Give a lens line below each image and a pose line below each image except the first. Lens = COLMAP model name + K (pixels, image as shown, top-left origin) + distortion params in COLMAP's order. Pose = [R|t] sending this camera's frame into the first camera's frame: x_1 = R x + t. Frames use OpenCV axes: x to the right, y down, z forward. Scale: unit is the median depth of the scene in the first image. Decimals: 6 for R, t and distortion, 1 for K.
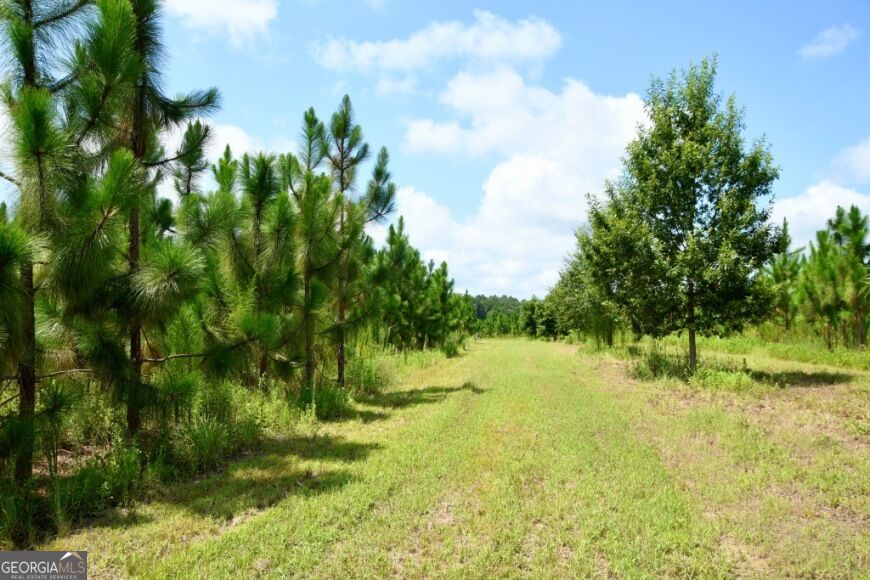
lens RADIAL K [[681.8, 0, 434.9], [0, 681.8, 296.5], [0, 0, 1]] dist [-0.073488, 0.018110]
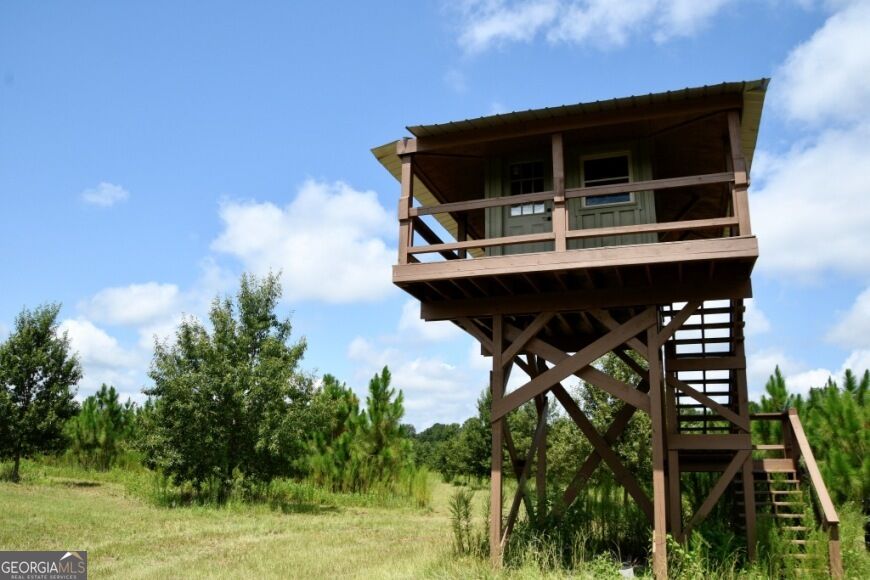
lens RADIAL K [[681.8, 0, 430.6], [0, 681.8, 290.4], [0, 0, 1]] dist [-0.073488, 0.018110]
pose [[0.513030, 0.232503, 0.826283, -0.565386], [-0.062224, 0.970158, -0.234353, -0.027695], [-0.856113, 0.068816, 0.512187, -0.787548]]
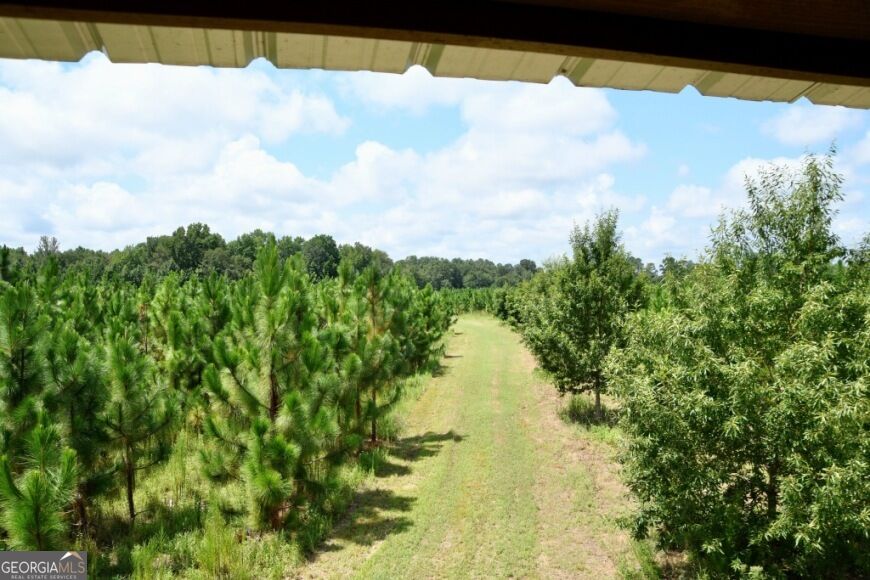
lens RADIAL K [[681.8, 0, 428.9], [0, 681.8, 285.4], [0, 0, 1]] dist [-0.073488, 0.018110]
pose [[0.999661, 0.003074, 0.025850, -0.040755], [-0.004276, 0.998906, 0.046567, -0.252800], [-0.025678, -0.046662, 0.998581, -0.503574]]
